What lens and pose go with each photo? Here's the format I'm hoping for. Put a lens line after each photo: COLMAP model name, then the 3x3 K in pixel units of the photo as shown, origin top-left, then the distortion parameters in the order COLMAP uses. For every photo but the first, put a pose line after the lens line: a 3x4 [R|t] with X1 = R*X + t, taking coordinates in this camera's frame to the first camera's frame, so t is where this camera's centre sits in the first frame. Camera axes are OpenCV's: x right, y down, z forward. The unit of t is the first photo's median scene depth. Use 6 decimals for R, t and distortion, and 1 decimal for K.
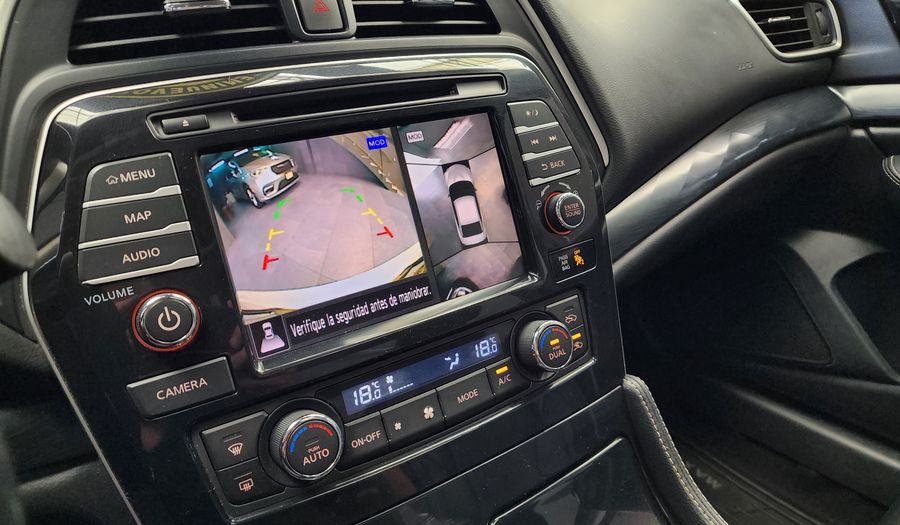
lens RADIAL K [[621.8, 0, 449.9], [0, 621.8, 253.7], [0, 0, 1]] dist [0.054726, -0.078142]
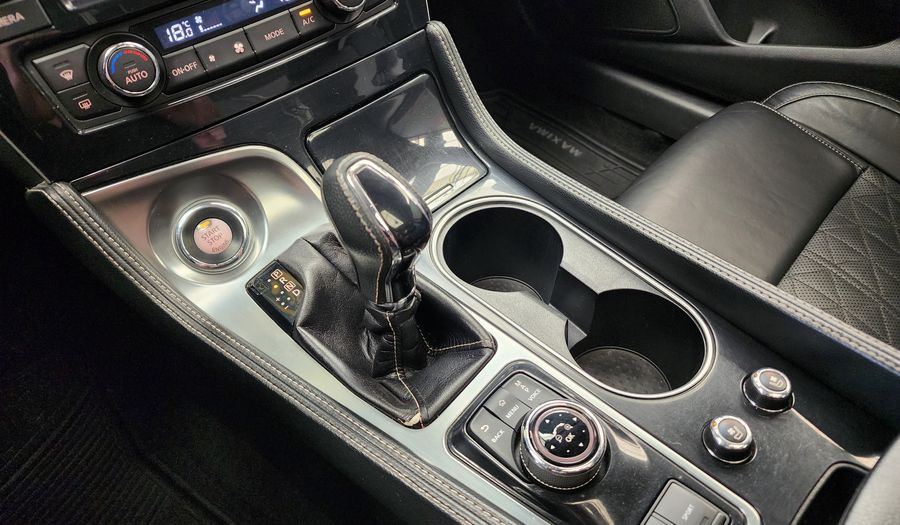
lens RADIAL K [[632.3, 0, 450.0], [0, 632.3, 262.5], [0, 0, 1]] dist [0.017925, -0.000679]
pose [[0.993560, -0.088641, 0.070577, 0.244444], [0.051279, 0.907217, 0.417527, 0.140284], [-0.101039, -0.411219, 0.905920, -0.309996]]
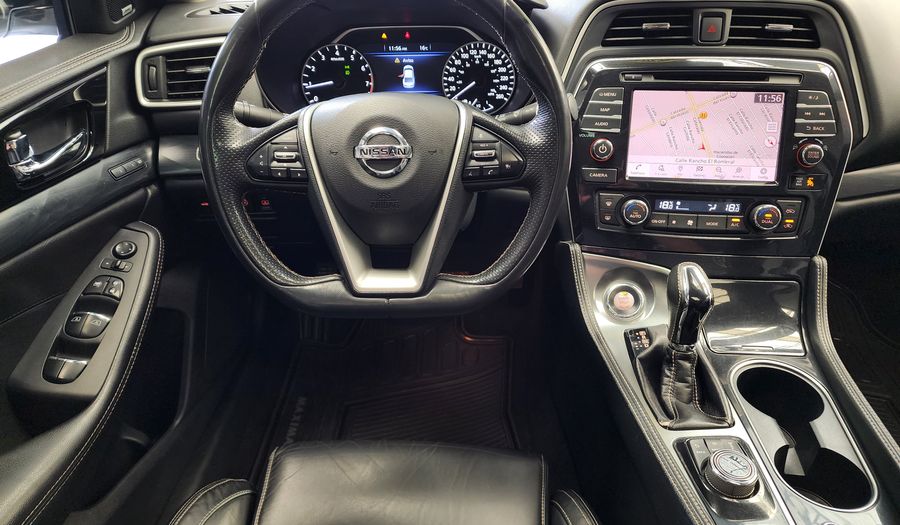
lens RADIAL K [[613.4, 0, 441.1], [0, 613.4, 259.7], [0, 0, 1]] dist [0.025329, -0.000553]
pose [[0.747615, 0.365438, -0.554551, 0.577912], [-0.256724, 0.929112, 0.266166, 0.016013], [0.612507, -0.056623, 0.788434, -1.321588]]
